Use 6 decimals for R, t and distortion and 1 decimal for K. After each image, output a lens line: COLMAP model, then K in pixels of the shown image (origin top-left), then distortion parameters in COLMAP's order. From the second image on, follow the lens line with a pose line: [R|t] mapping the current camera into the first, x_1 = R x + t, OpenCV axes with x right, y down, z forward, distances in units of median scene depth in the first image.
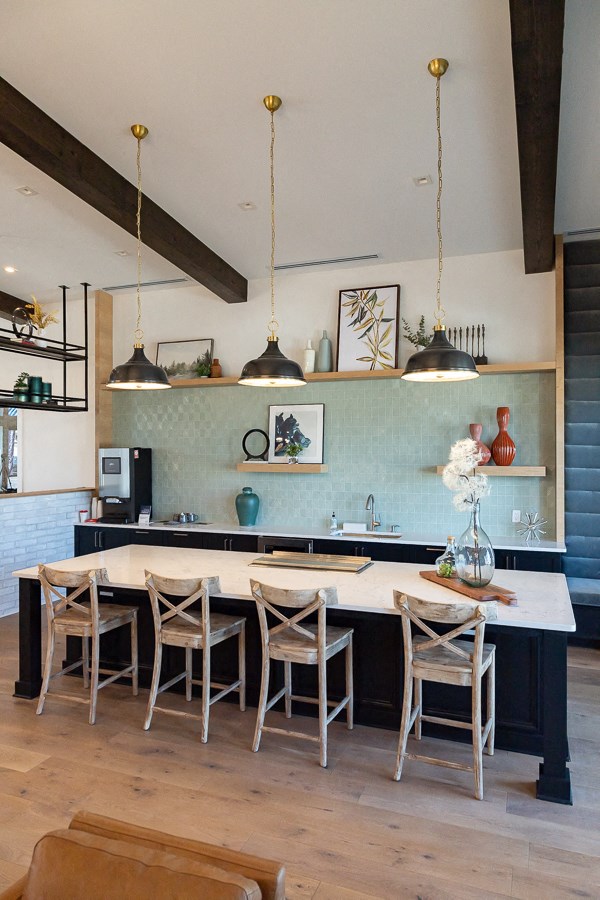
lens RADIAL K [[603.0, 0, 301.2], [0, 603.0, 457.3], [0, 0, 1]] dist [-0.050449, -0.000026]
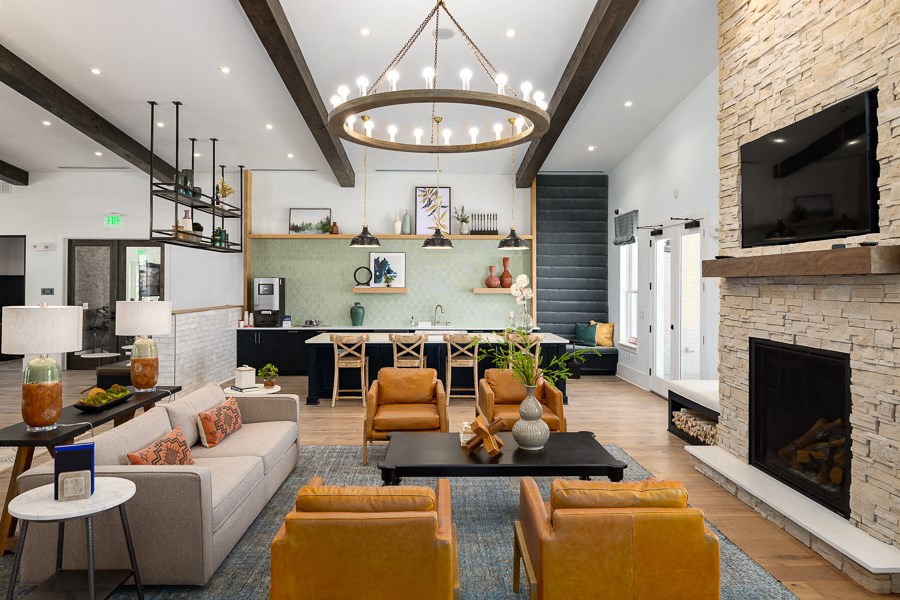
lens RADIAL K [[603.0, 0, 448.5], [0, 603.0, 293.7], [0, 0, 1]] dist [-0.050449, -0.000026]
pose [[0.919617, -0.003309, 0.392802, -0.516505], [0.000644, 0.999976, 0.006917, 0.015679], [-0.392815, -0.006108, 0.919597, -0.610720]]
